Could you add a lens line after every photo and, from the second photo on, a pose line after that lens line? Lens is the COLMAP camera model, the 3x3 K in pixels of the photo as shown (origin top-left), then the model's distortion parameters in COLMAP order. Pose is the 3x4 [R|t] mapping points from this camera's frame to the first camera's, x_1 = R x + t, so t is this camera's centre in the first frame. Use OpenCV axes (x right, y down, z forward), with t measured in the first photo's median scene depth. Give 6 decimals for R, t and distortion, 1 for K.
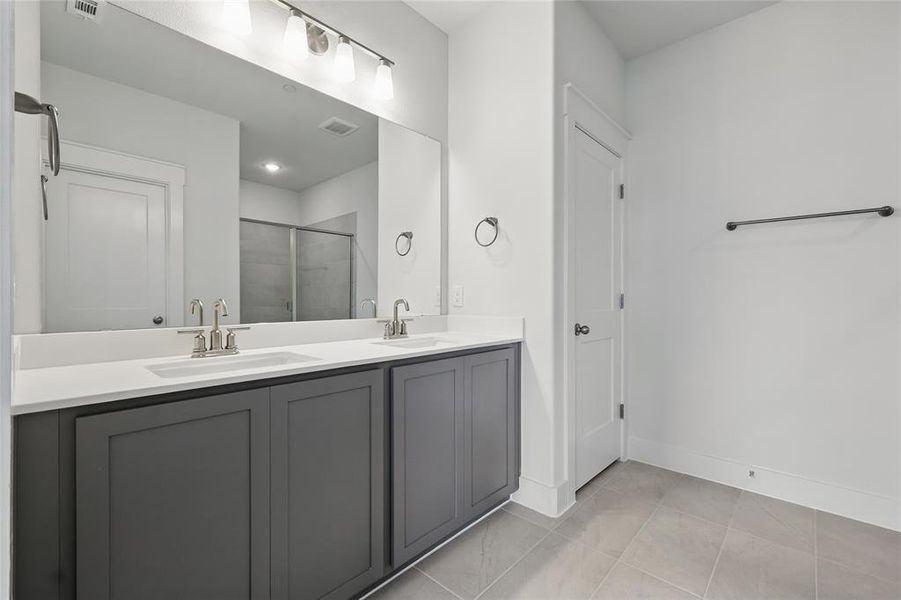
lens RADIAL K [[395.4, 0, 451.7], [0, 395.4, 302.5], [0, 0, 1]] dist [0.005428, 0.000461]
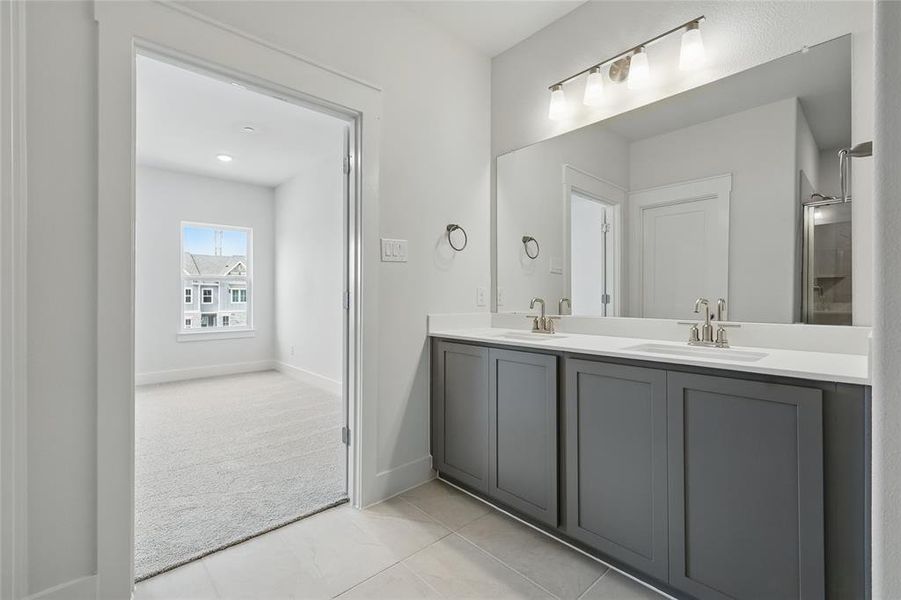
lens RADIAL K [[395.4, 0, 456.8], [0, 395.4, 292.6], [0, 0, 1]] dist [0.005428, 0.000461]
pose [[-0.080267, -0.009291, -0.996730, 0.715411], [-0.000475, 0.999957, -0.009283, -0.010487], [0.996773, -0.000272, -0.080268, 0.538010]]
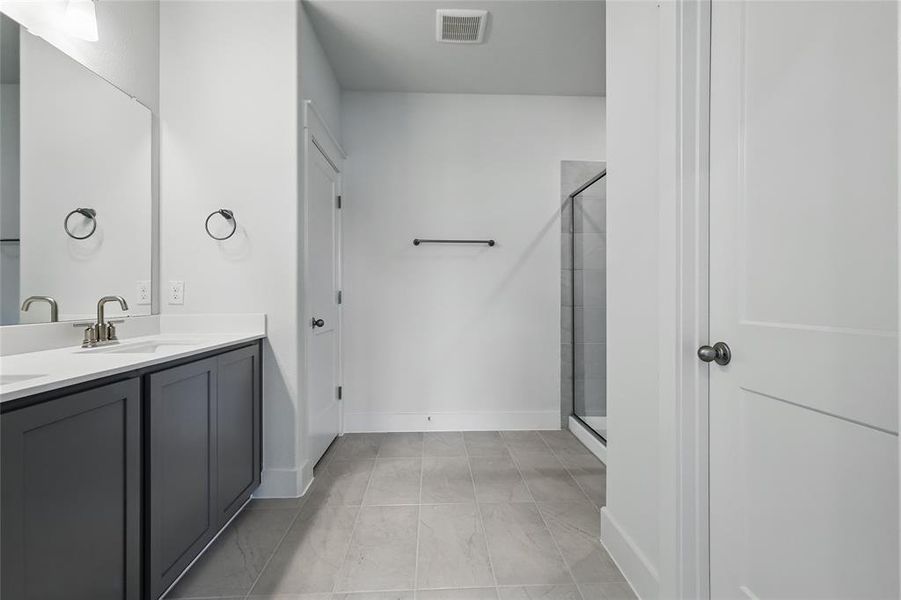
lens RADIAL K [[395.4, 0, 456.3], [0, 395.4, 302.1], [0, 0, 1]] dist [0.005428, 0.000461]
pose [[0.698874, -0.013939, 0.715109, -0.204589], [0.009225, 0.999903, 0.010475, 0.001736], [-0.715186, -0.000724, 0.698934, -0.063674]]
